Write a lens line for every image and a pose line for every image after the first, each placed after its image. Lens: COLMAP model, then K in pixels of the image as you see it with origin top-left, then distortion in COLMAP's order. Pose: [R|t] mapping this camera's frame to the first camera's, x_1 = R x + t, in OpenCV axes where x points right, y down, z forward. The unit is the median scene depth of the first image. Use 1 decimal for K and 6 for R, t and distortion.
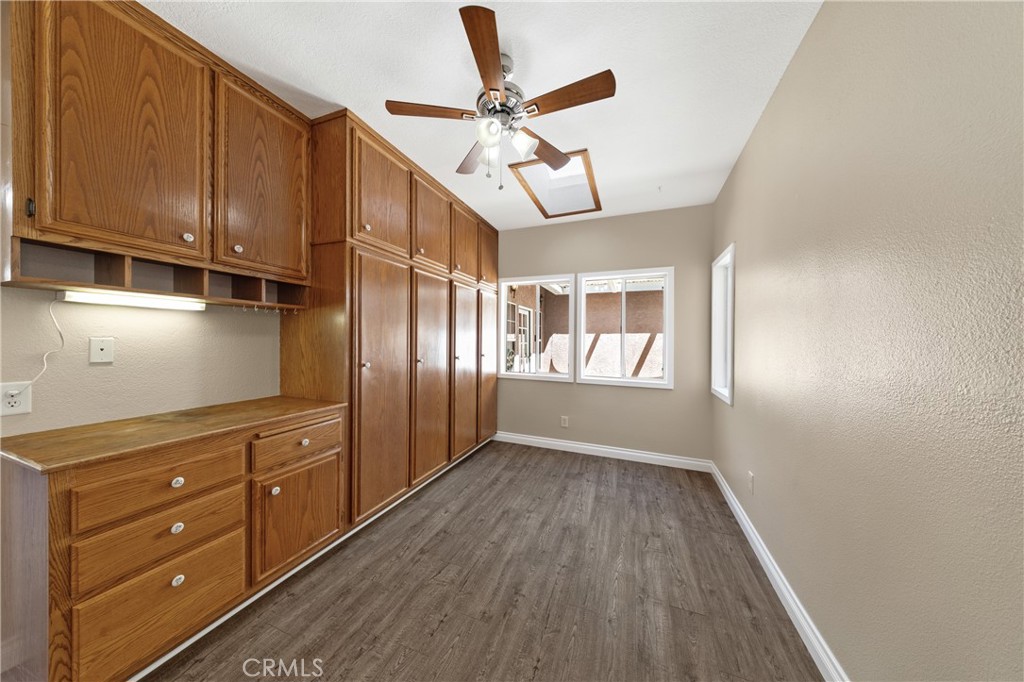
lens RADIAL K [[313.8, 0, 512.4], [0, 313.8, 343.9], [0, 0, 1]] dist [-0.000658, -0.000249]
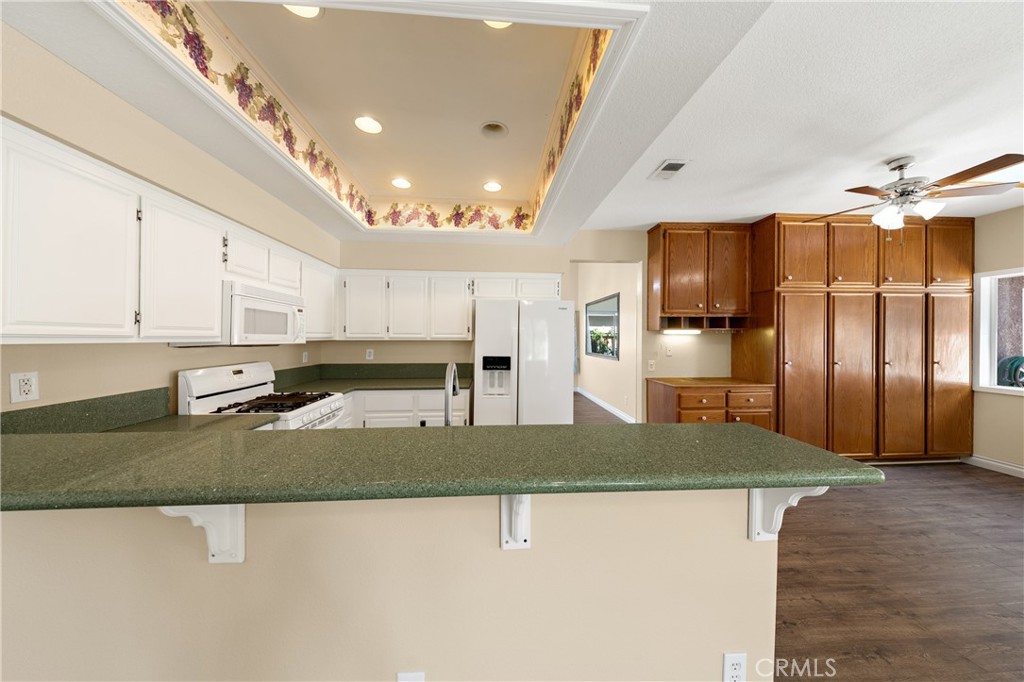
lens RADIAL K [[313.8, 0, 512.4], [0, 313.8, 343.9], [0, 0, 1]] dist [-0.000658, -0.000249]
pose [[0.413056, -0.002588, -0.910702, 0.424063], [-0.004935, 0.999975, -0.005080, -0.015965], [0.910692, 0.006593, 0.413033, -0.977888]]
